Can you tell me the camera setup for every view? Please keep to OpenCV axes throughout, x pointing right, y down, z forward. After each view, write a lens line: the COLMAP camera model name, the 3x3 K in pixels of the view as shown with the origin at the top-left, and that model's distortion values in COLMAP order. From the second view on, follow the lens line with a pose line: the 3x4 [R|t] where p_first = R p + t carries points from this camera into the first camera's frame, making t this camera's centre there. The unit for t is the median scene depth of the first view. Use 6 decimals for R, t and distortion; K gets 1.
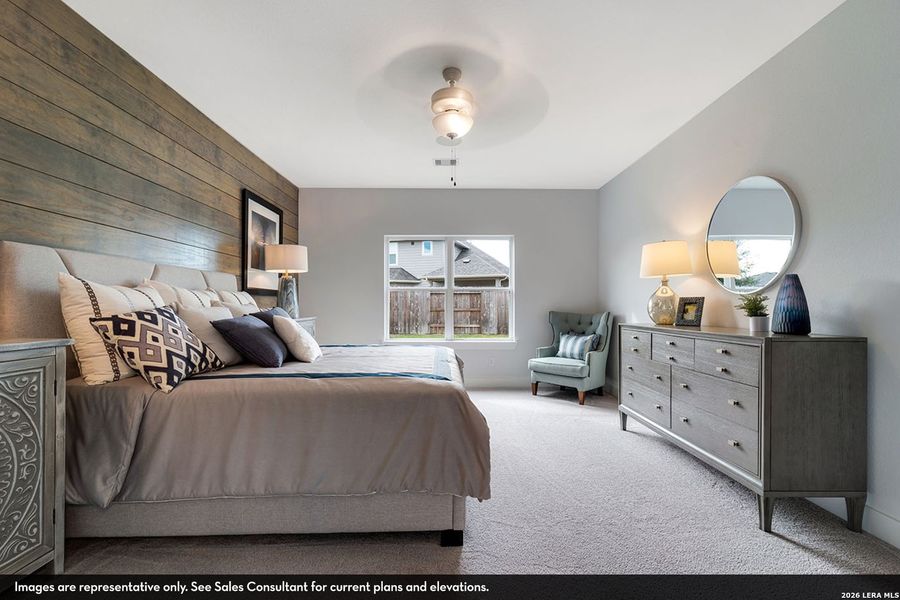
lens RADIAL K [[396.0, 0, 449.6], [0, 396.0, 308.7], [0, 0, 1]] dist [-0.000221, -0.000486]
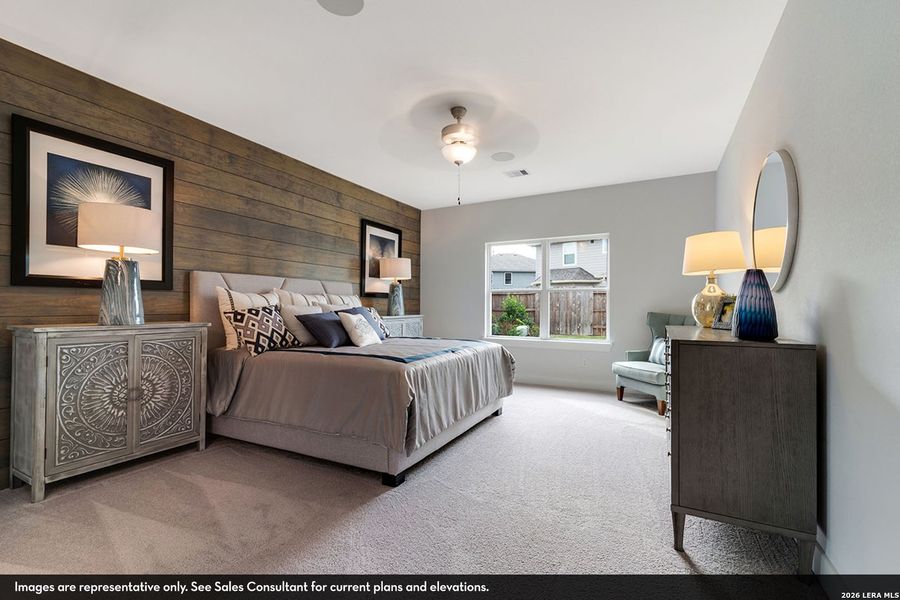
lens RADIAL K [[395.5, 0, 452.5], [0, 395.5, 303.6], [0, 0, 1]] dist [0.001865, -0.000202]
pose [[0.880050, -0.000820, -0.474880, 0.643355], [-0.006019, 0.999899, -0.012881, 0.002648], [0.474843, 0.014195, 0.879956, -0.058918]]
